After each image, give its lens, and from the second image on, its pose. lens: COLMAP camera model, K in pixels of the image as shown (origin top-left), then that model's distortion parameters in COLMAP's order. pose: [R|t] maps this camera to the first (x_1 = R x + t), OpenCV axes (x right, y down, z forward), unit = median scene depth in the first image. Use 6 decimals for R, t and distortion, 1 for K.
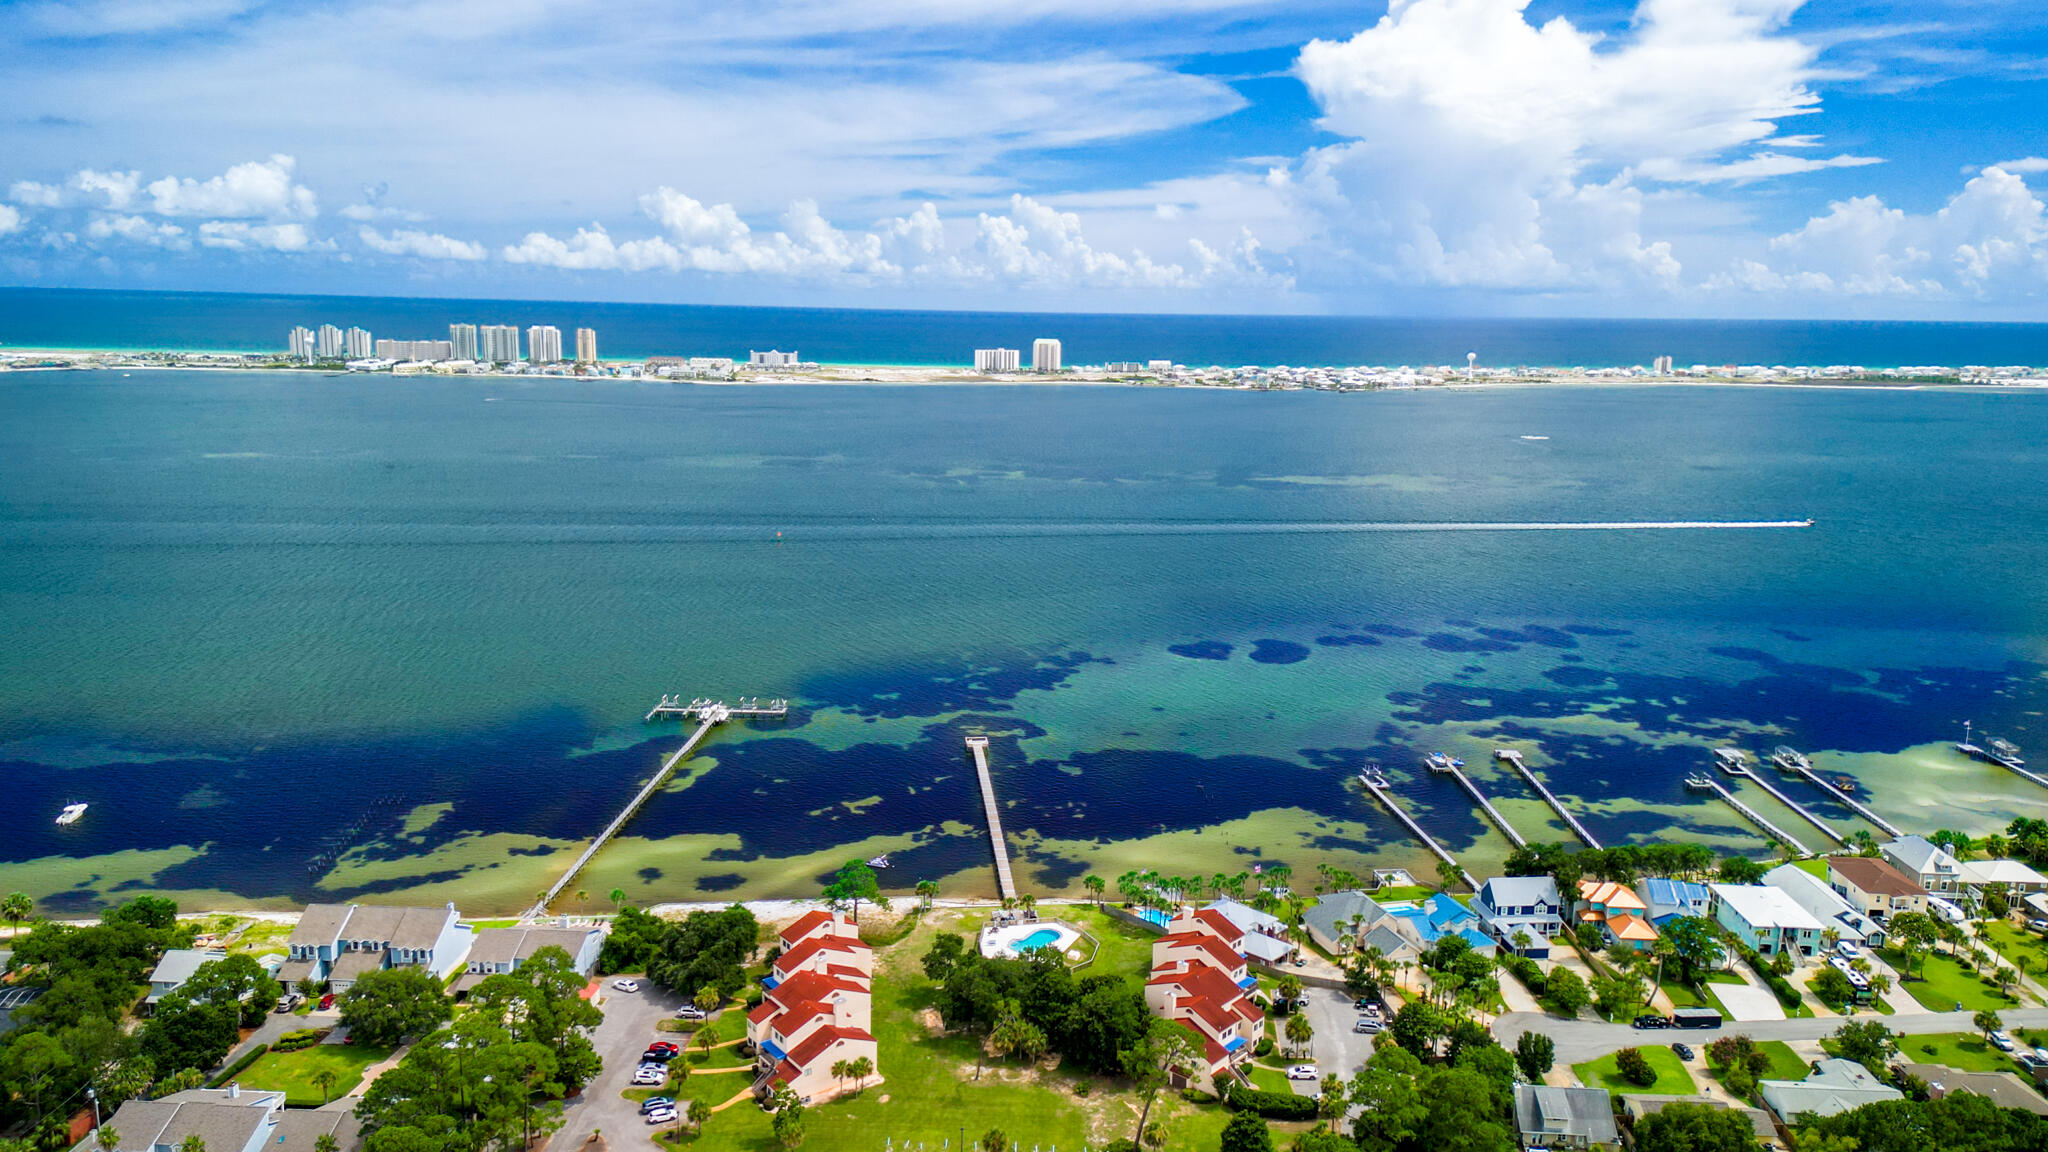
lens RADIAL K [[1446.6, 0, 1024.0], [0, 1446.6, 576.0], [0, 0, 1]] dist [0.125998, -0.193129]
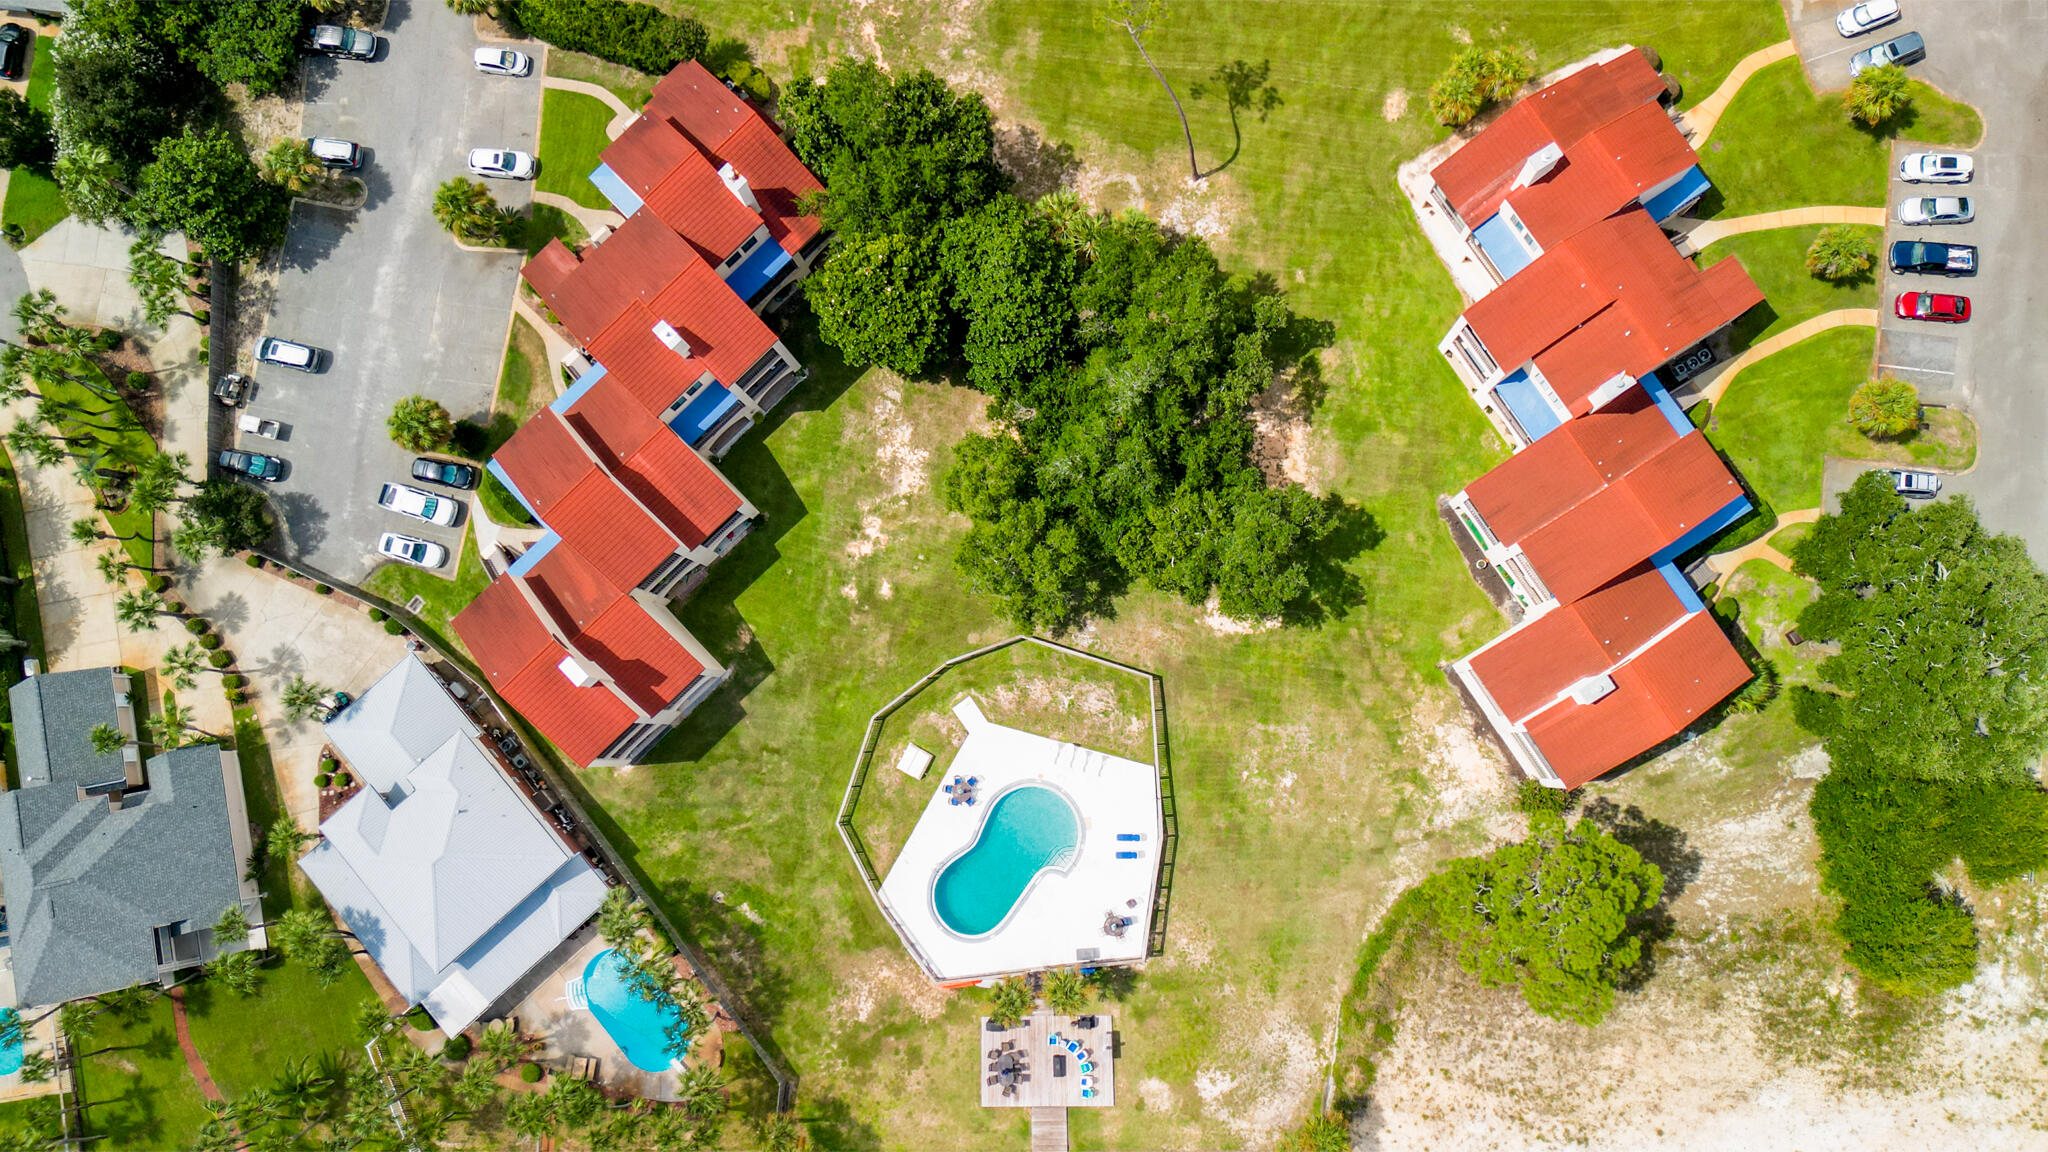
lens RADIAL K [[1420.3, 0, 1026.8], [0, 1420.3, 583.1], [0, 0, 1]] dist [0.082592, -0.086484]
pose [[-0.995479, -0.077997, 0.054203, -0.009266], [0.059746, -0.070572, 0.995716, -0.082499], [-0.073838, 0.994453, 0.074913, 0.751010]]
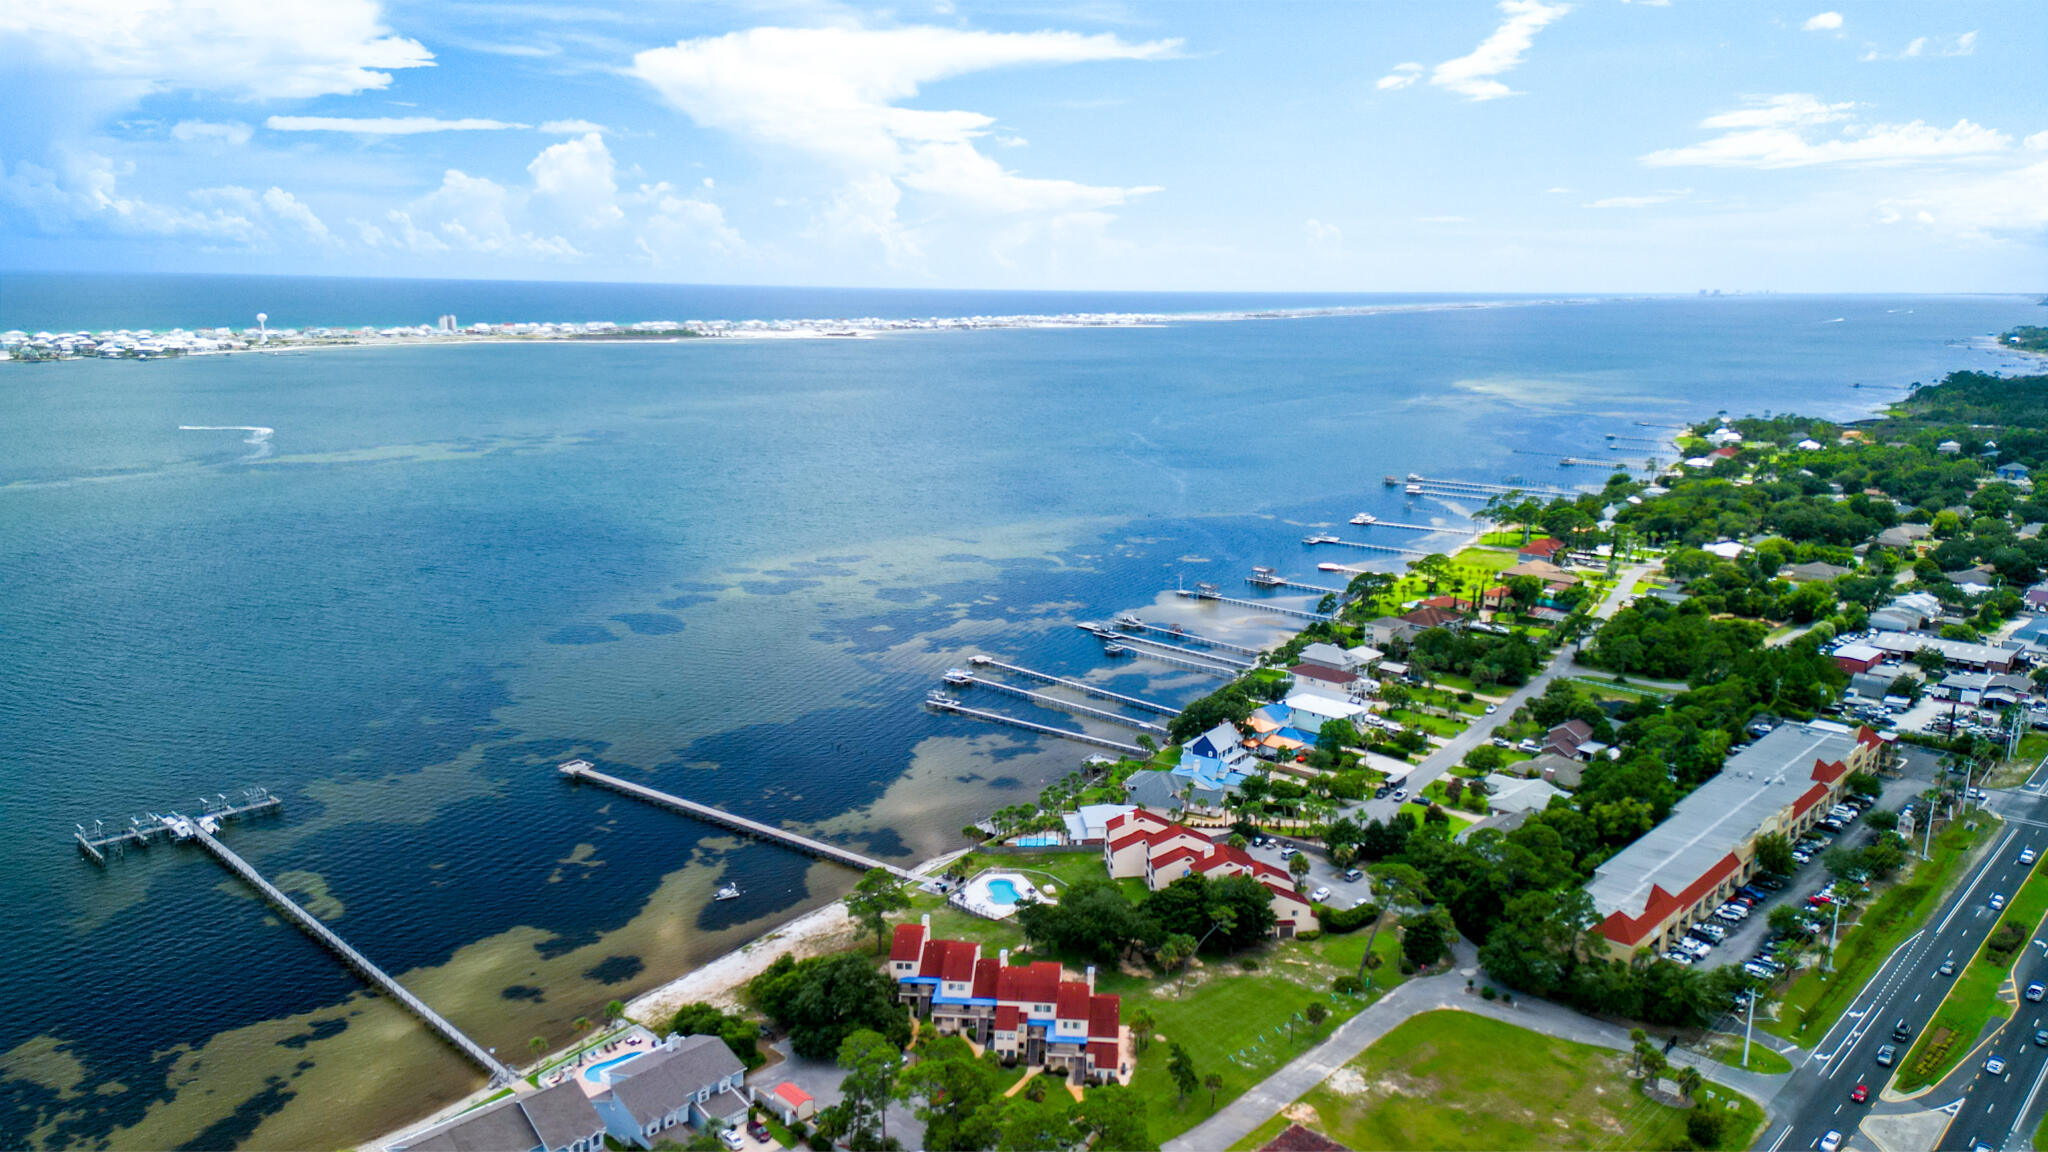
lens RADIAL K [[1420.3, 0, 1026.8], [0, 1420.3, 583.1], [0, 0, 1]] dist [0.082592, -0.086484]
pose [[0.656176, -0.159712, 0.737513, -0.581922], [0.132401, 0.986552, 0.095844, -0.053334], [-0.742902, 0.034756, 0.668497, 0.245120]]
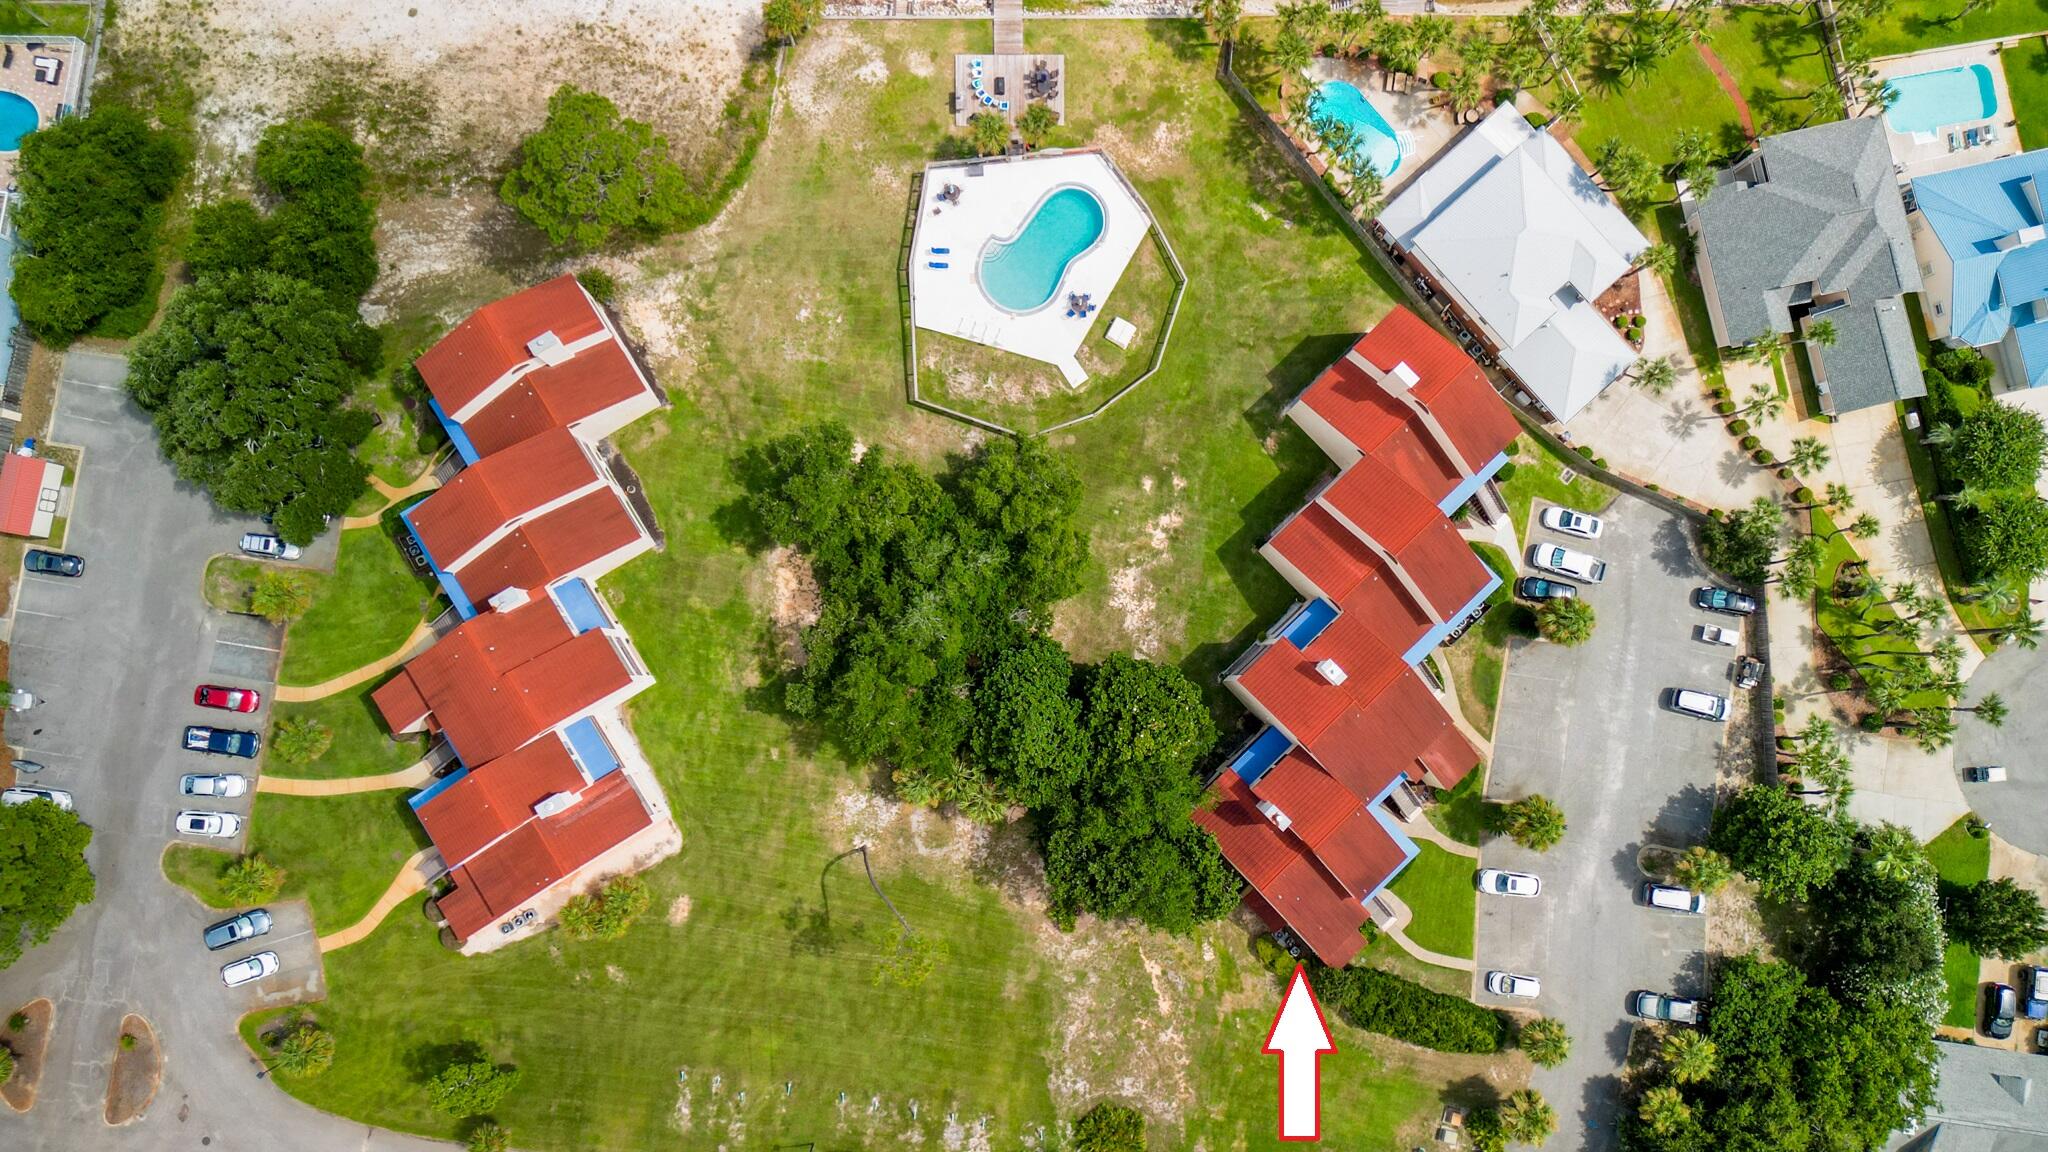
lens RADIAL K [[1420.3, 0, 1026.8], [0, 1420.3, 583.1], [0, 0, 1]] dist [0.082592, -0.086484]
pose [[0.995508, 0.094429, -0.006919, 0.012963], [-0.017014, 0.250301, 0.968019, -0.110543], [0.093141, -0.963552, 0.250783, 0.663356]]
